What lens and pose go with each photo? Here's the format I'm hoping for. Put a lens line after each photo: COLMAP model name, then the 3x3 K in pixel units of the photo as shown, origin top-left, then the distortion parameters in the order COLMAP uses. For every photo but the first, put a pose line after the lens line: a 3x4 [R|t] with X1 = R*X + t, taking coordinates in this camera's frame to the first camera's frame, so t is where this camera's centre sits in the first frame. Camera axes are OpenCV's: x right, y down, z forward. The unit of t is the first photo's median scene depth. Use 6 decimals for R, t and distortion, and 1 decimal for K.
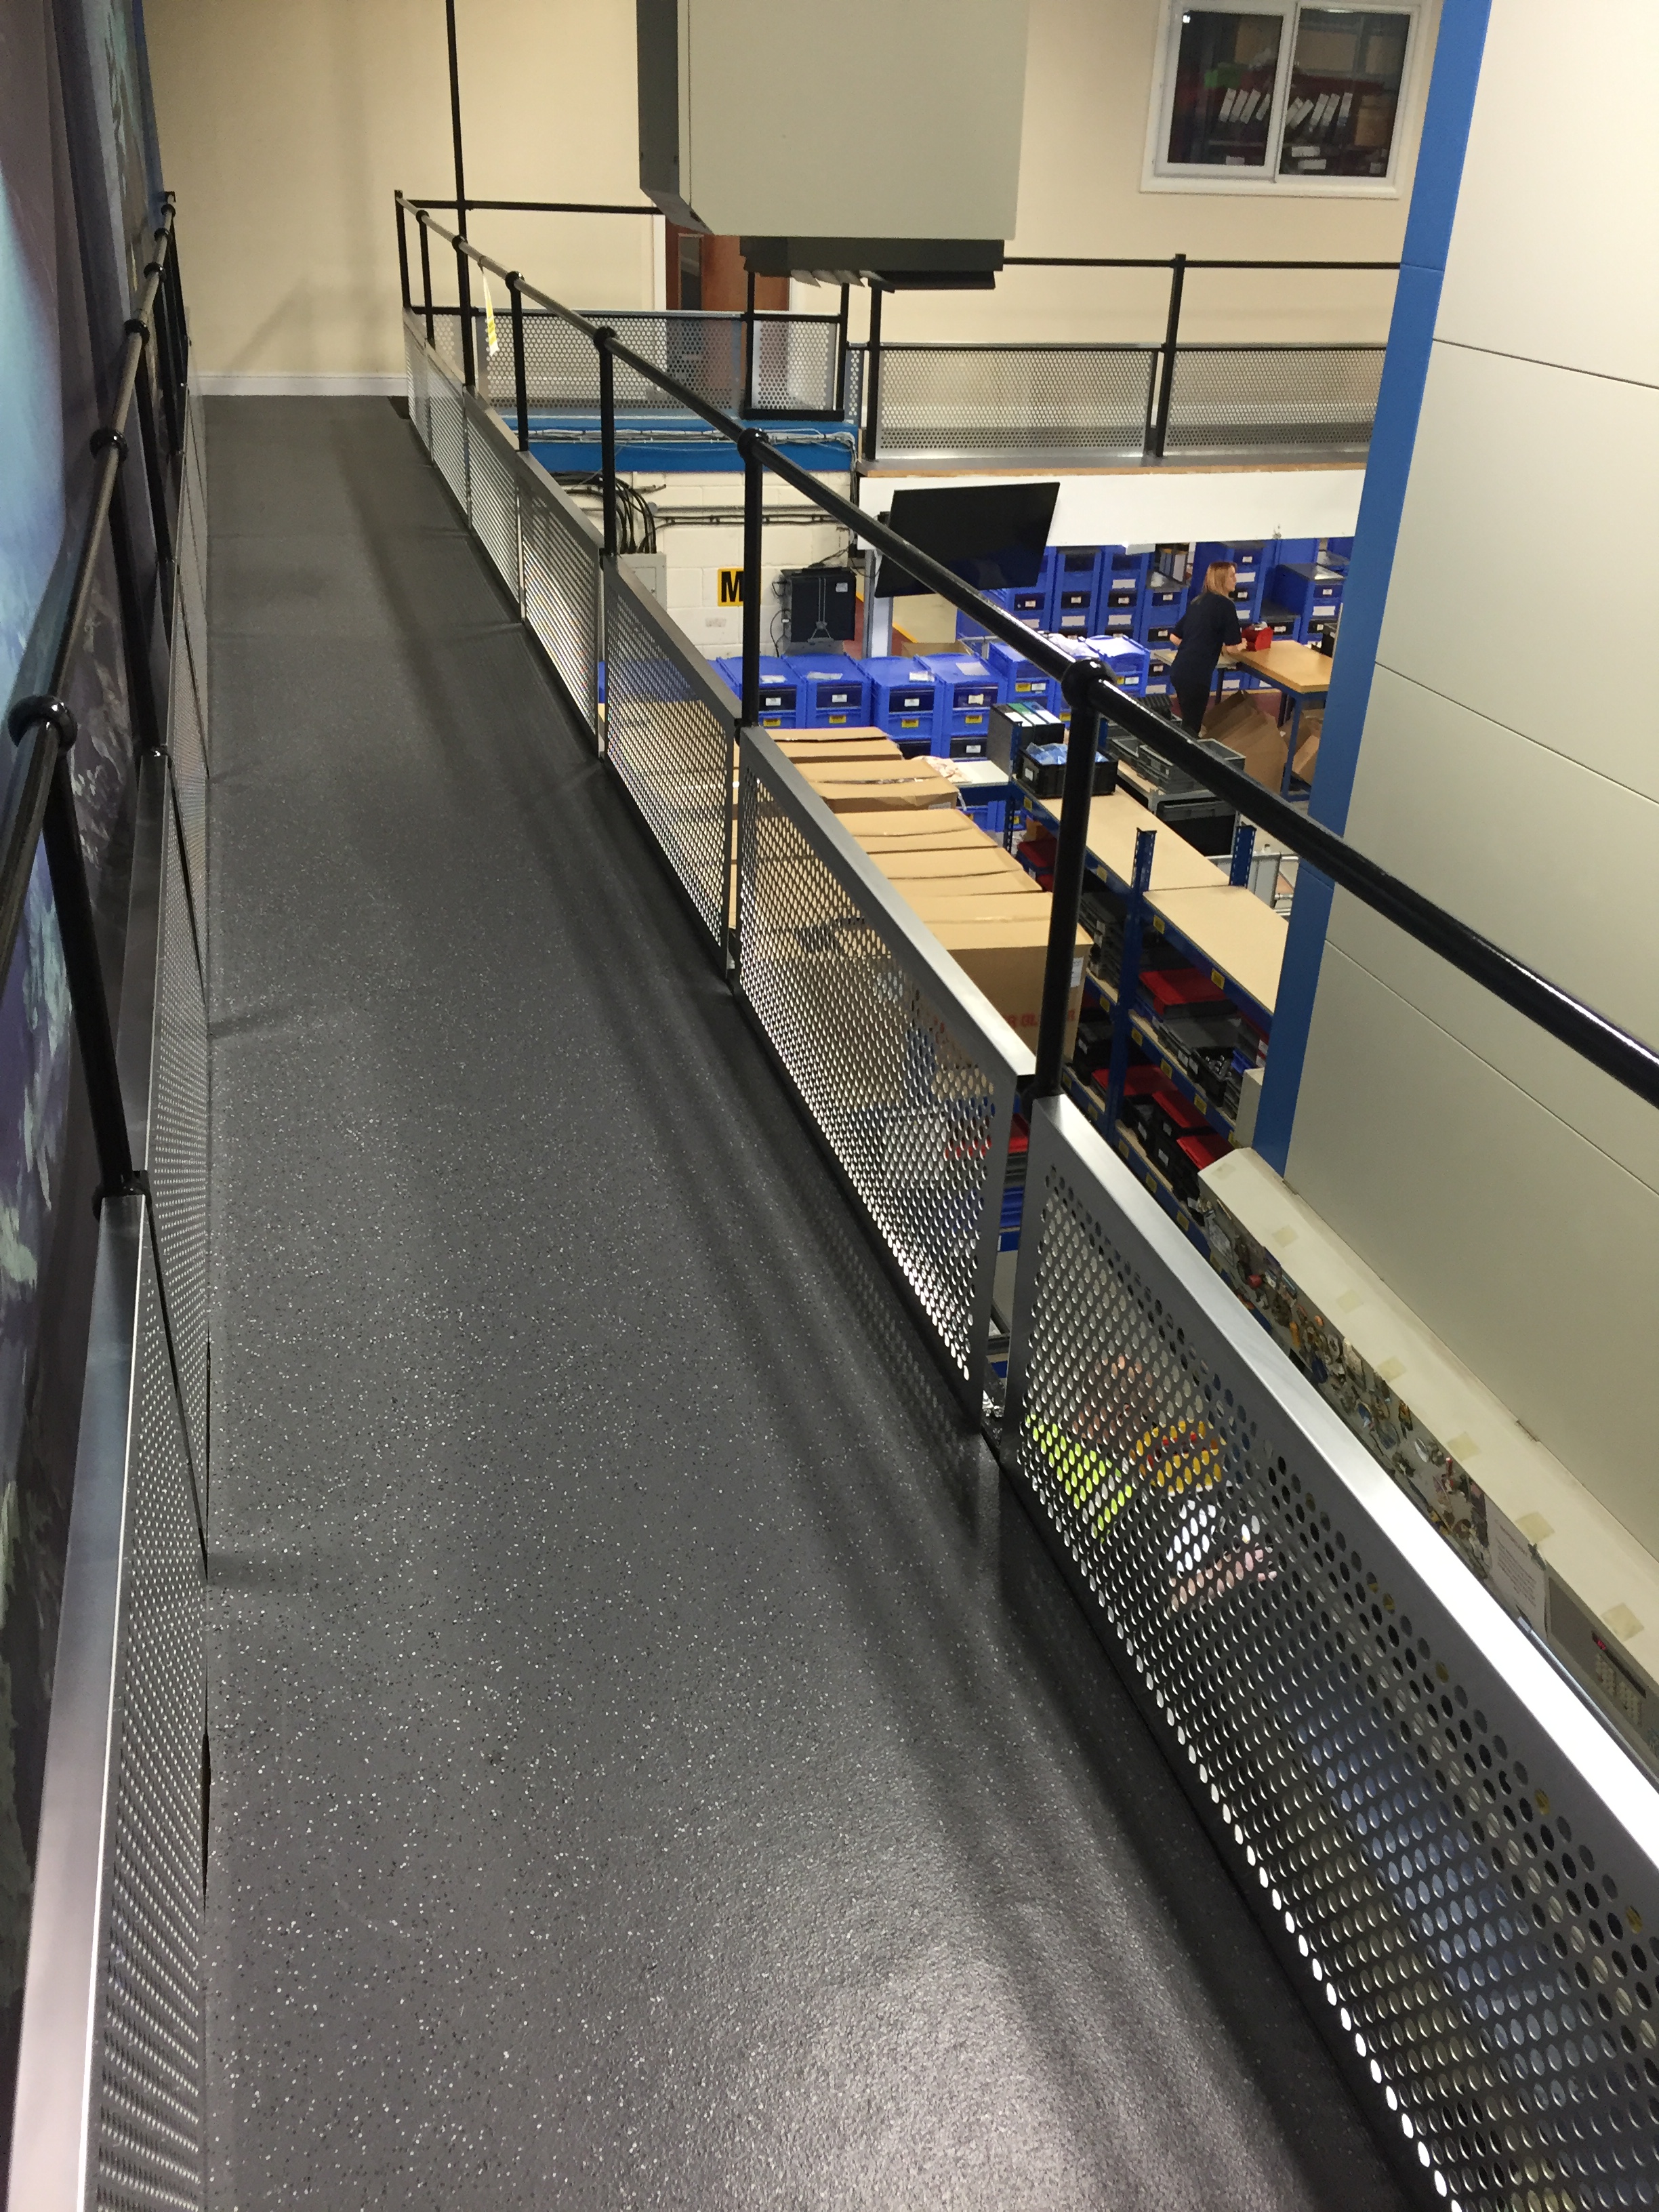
lens RADIAL K [[1878.1, 0, 838.5], [0, 1878.1, 1121.4], [0, 0, 1]] dist [0.077652, -0.084455]
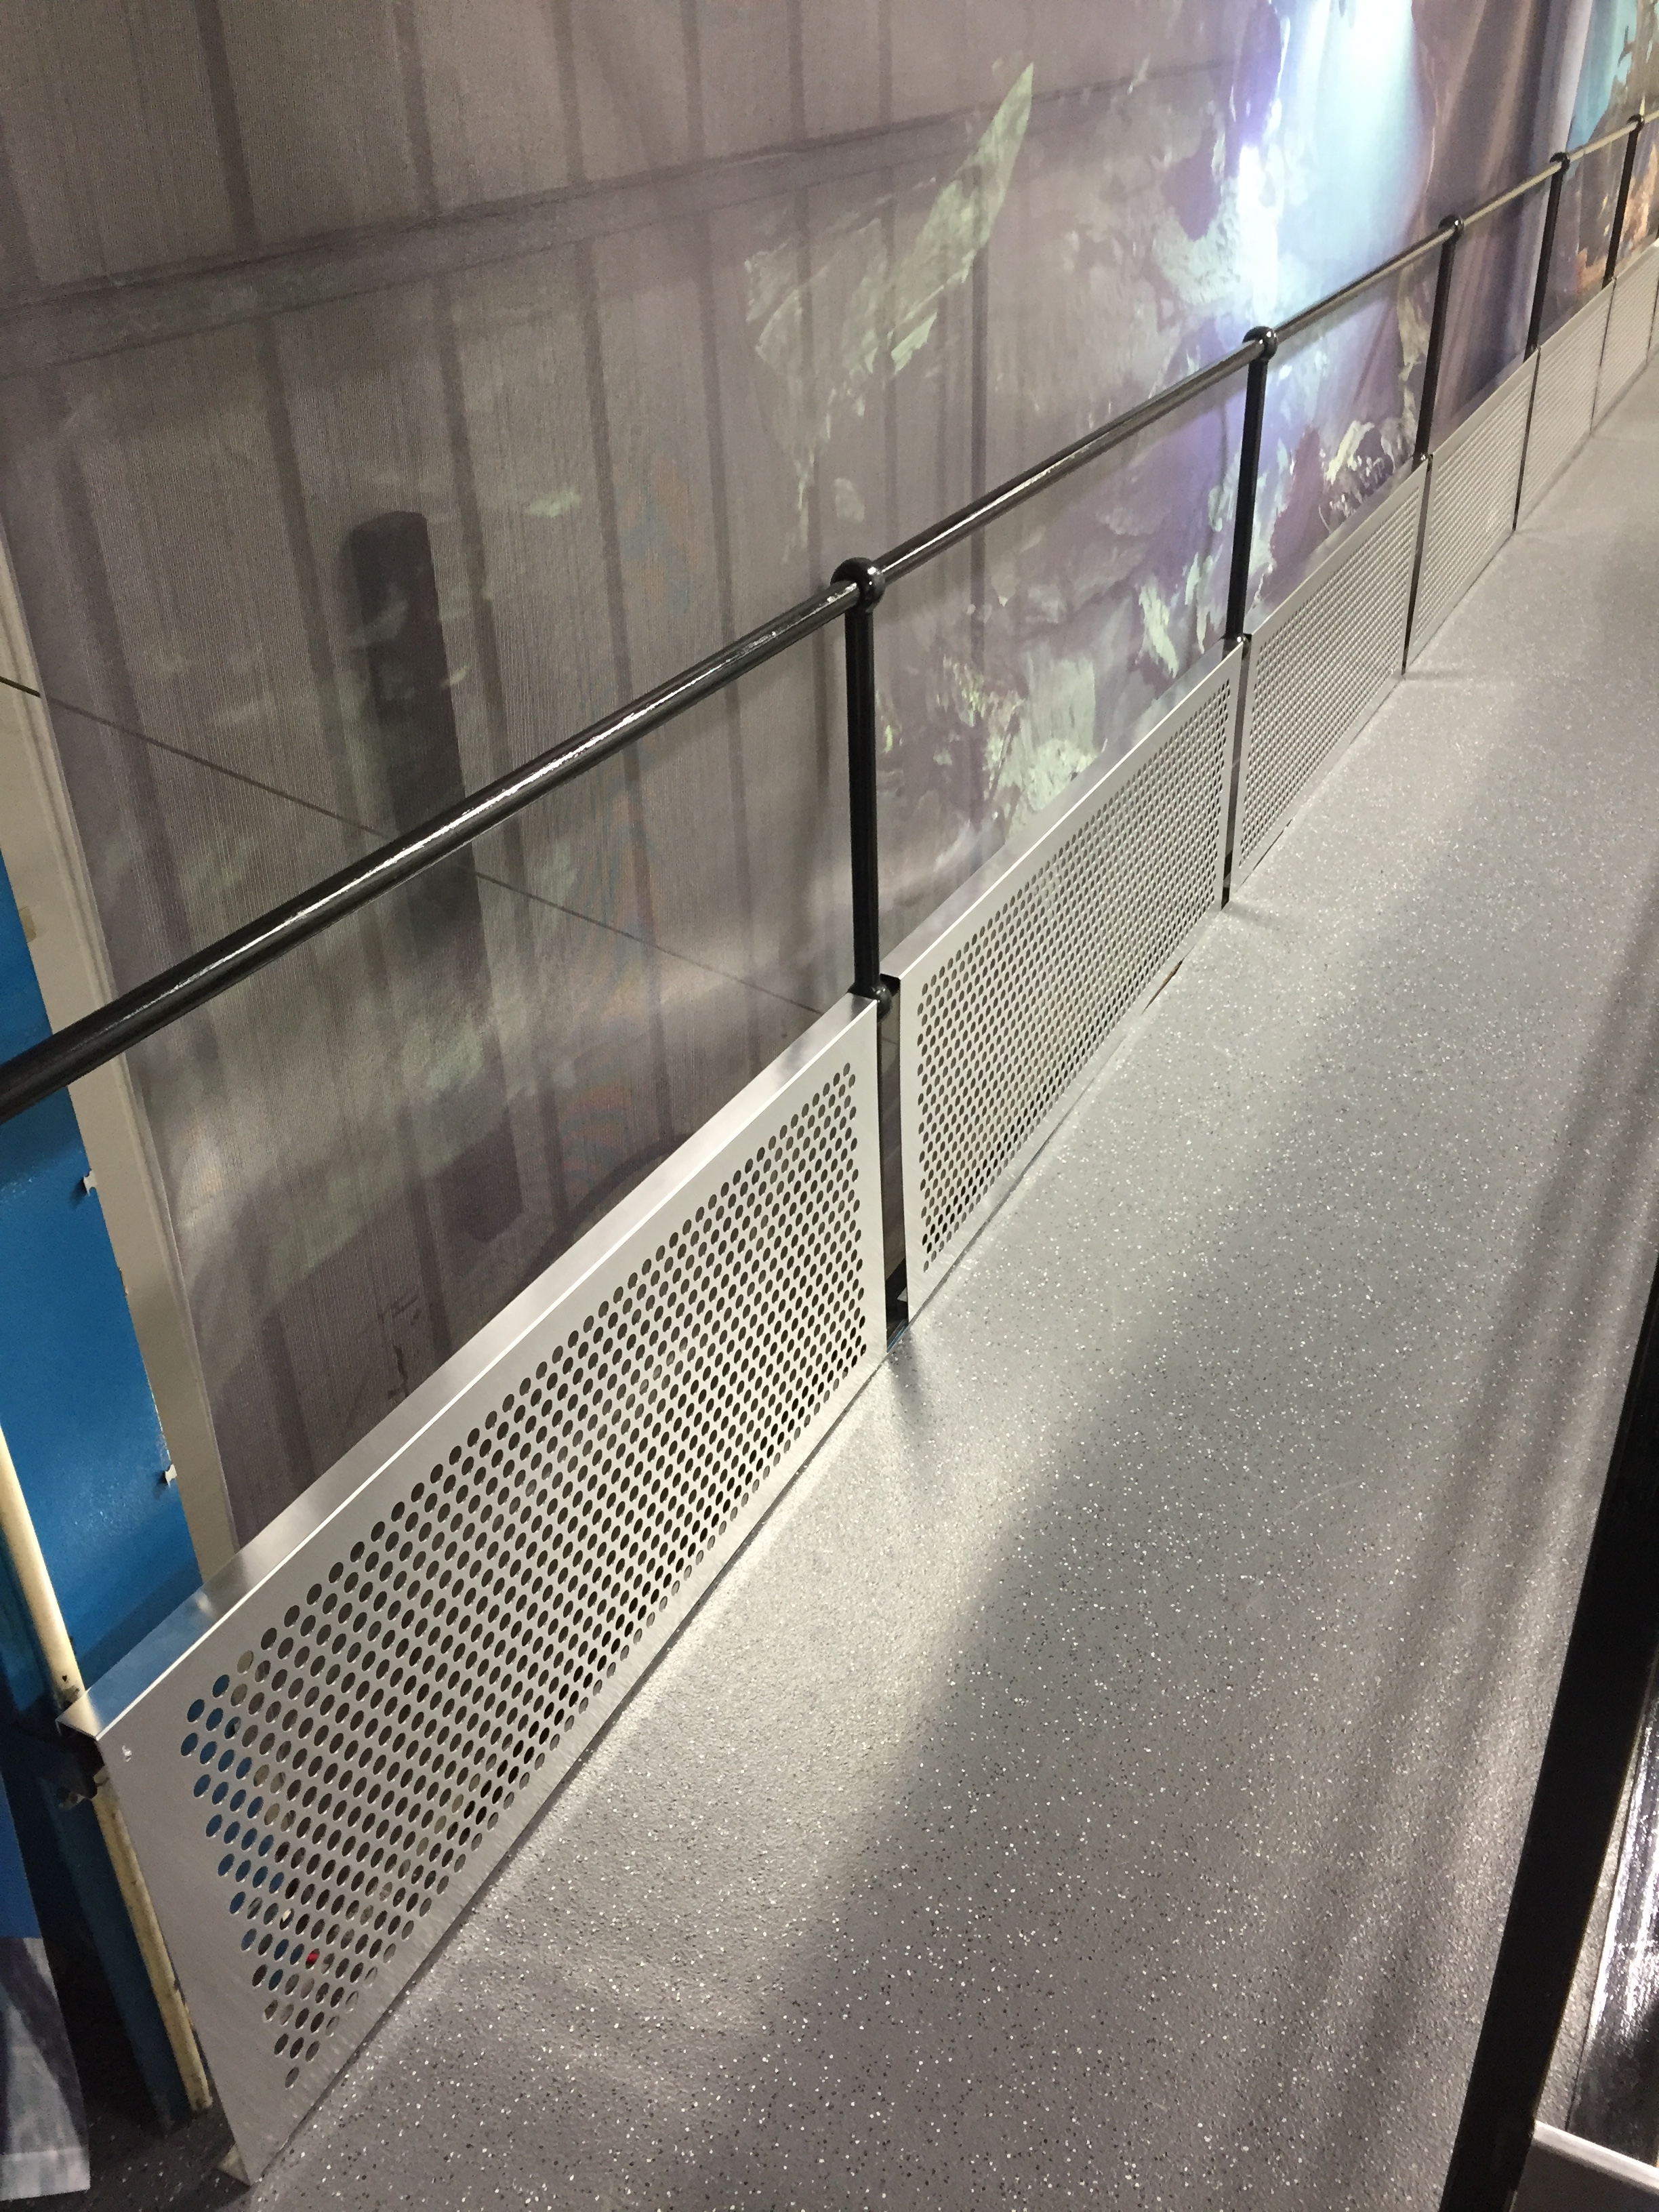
lens RADIAL K [[1878.1, 0, 837.0], [0, 1878.1, 1100.7], [0, 0, 1]] dist [0.077652, -0.084455]
pose [[0.728090, 0.305282, -0.613749, 0.103249], [-0.279028, 0.949811, 0.141430, 0.055664], [0.626122, 0.068279, 0.776730, -0.102051]]
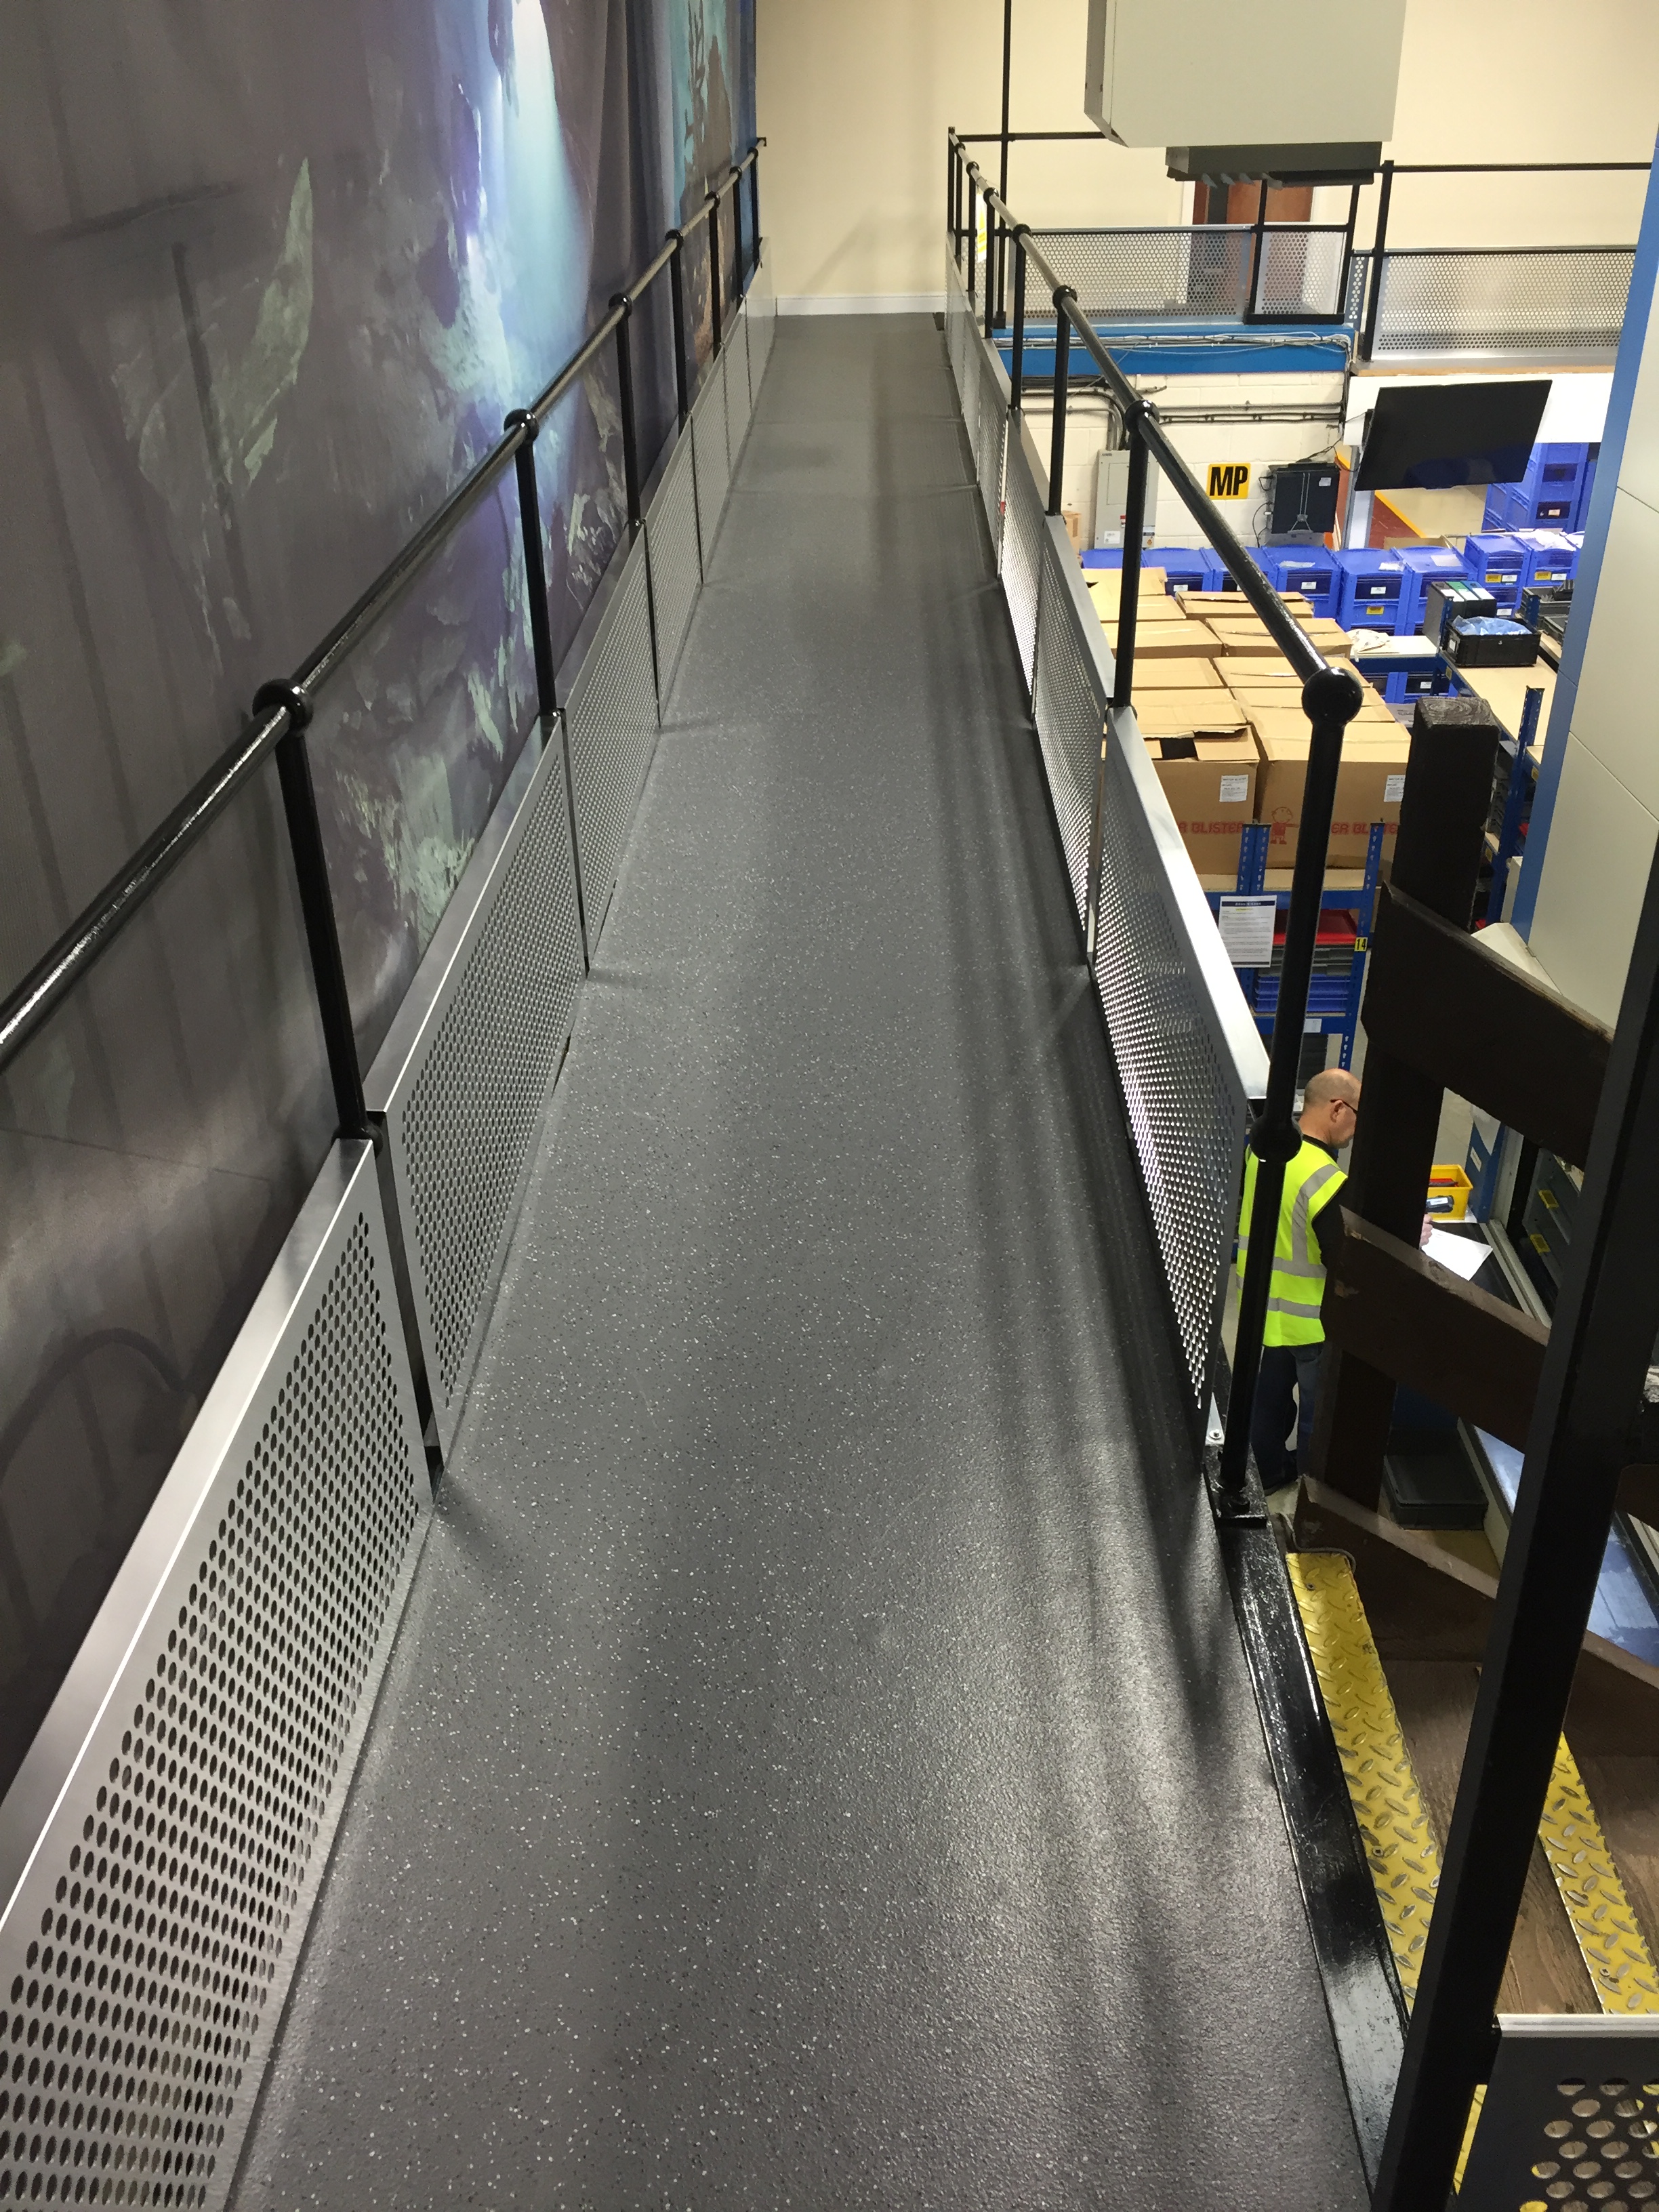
lens RADIAL K [[1878.1, 0, 833.1], [0, 1878.1, 1105.5], [0, 0, 1]] dist [0.077652, -0.084455]
pose [[0.954732, 0.101262, -0.279702, 0.074235], [-0.095391, 0.994840, 0.034562, 0.058586], [0.281759, -0.006316, 0.959464, -0.112316]]
